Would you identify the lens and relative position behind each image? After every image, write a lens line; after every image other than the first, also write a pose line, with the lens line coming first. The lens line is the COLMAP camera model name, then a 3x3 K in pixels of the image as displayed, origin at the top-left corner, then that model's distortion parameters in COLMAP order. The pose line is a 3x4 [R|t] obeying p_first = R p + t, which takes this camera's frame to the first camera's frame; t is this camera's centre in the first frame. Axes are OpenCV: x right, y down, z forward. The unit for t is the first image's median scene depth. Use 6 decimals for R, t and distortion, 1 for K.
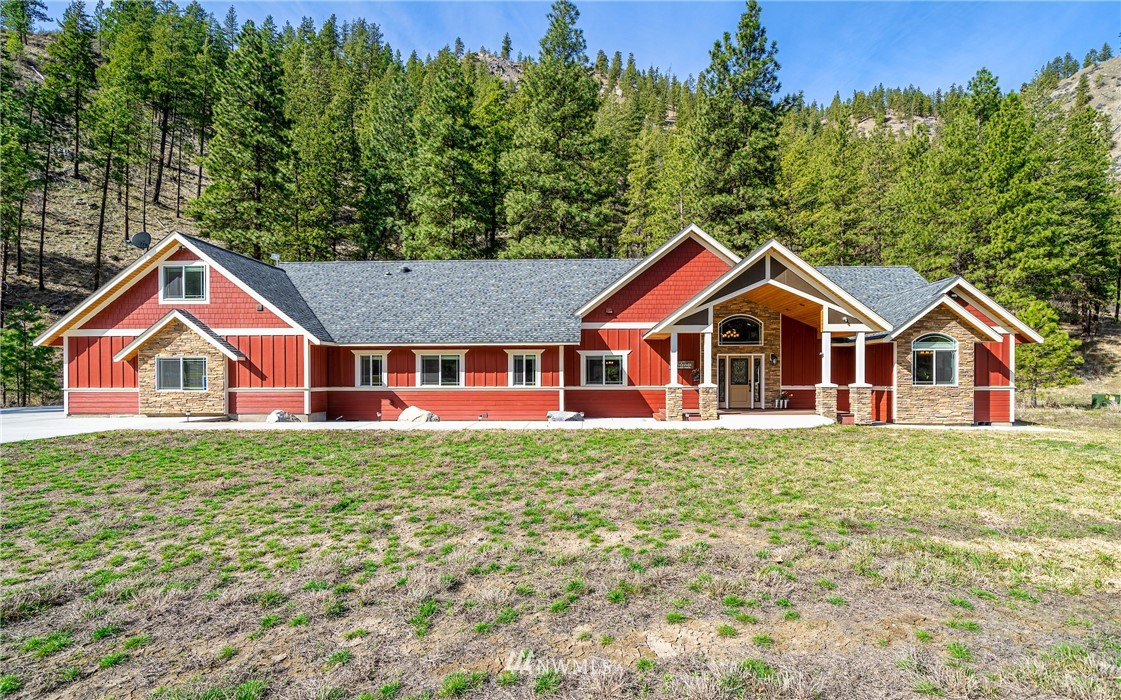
lens RADIAL K [[519.1, 0, 575.3], [0, 519.1, 381.5], [0, 0, 1]] dist [-0.002319, -0.000081]
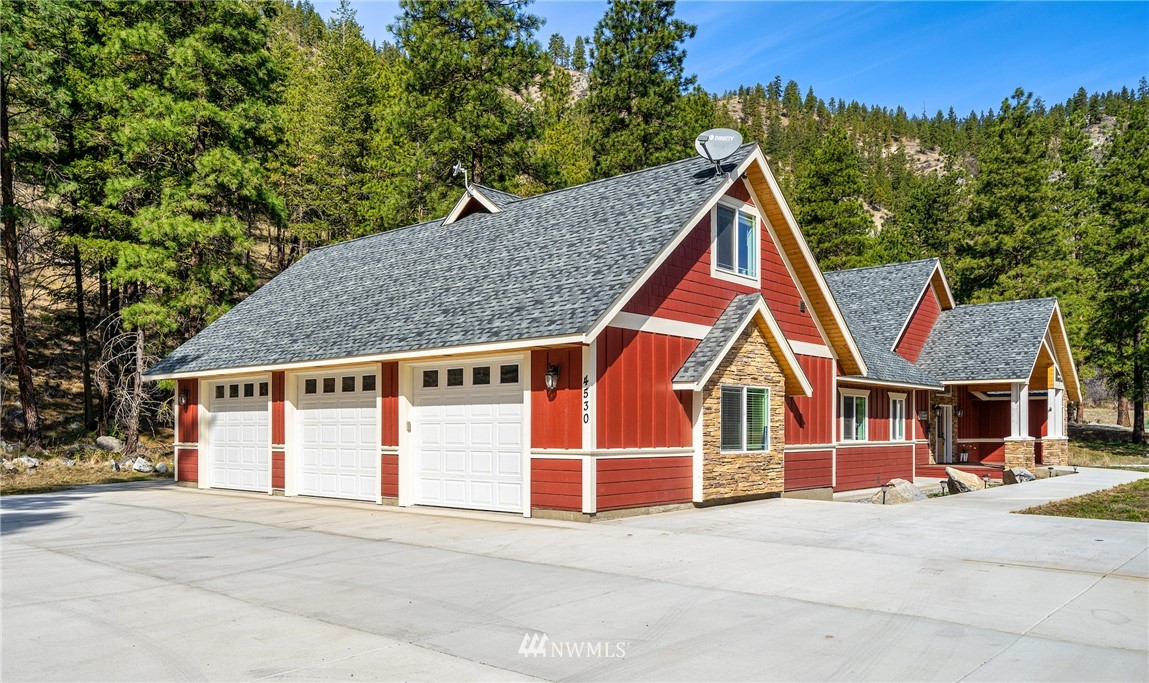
lens RADIAL K [[931.8, 0, 564.5], [0, 931.8, 402.8], [0, 0, 1]] dist [-0.001190, 0.004340]
pose [[0.622761, 0.026475, 0.781964, -1.490424], [-0.001338, 0.999462, -0.032773, 0.000020], [-0.782411, 0.019364, 0.622462, 0.526734]]
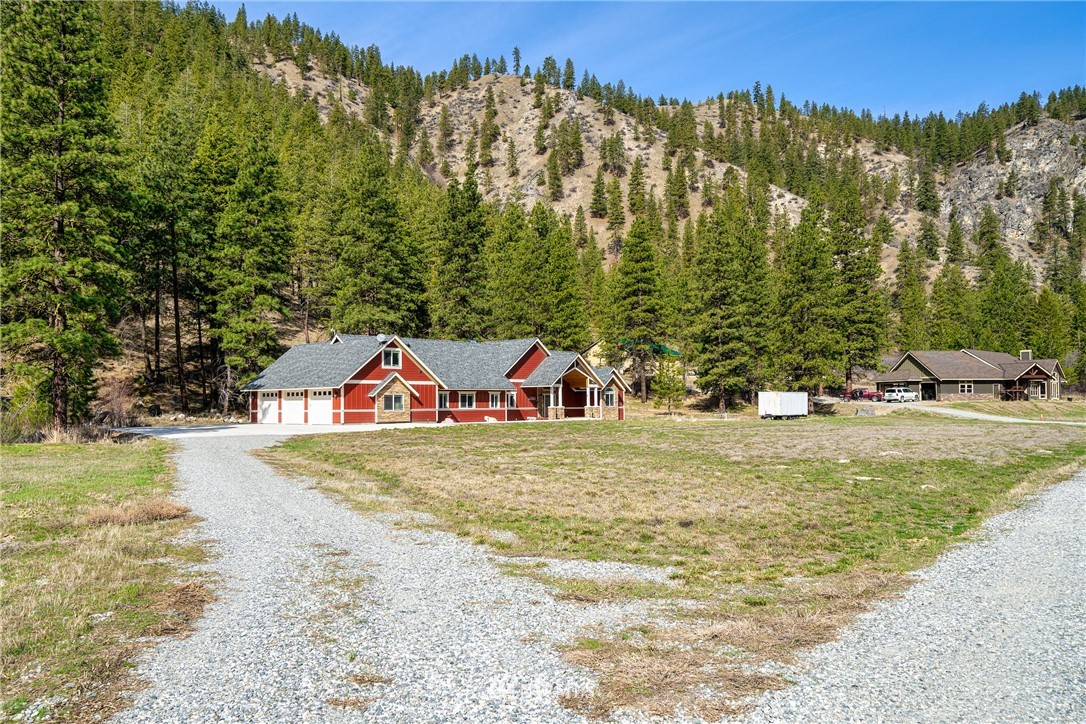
lens RADIAL K [[852.7, 0, 541.0], [0, 852.7, 361.6], [0, 0, 1]] dist [-0.011671, -0.002108]
pose [[0.649601, 0.036002, 0.759423, -2.769429], [0.006154, 0.998596, -0.052605, 0.004228], [-0.760251, 0.038846, 0.648467, -1.548976]]
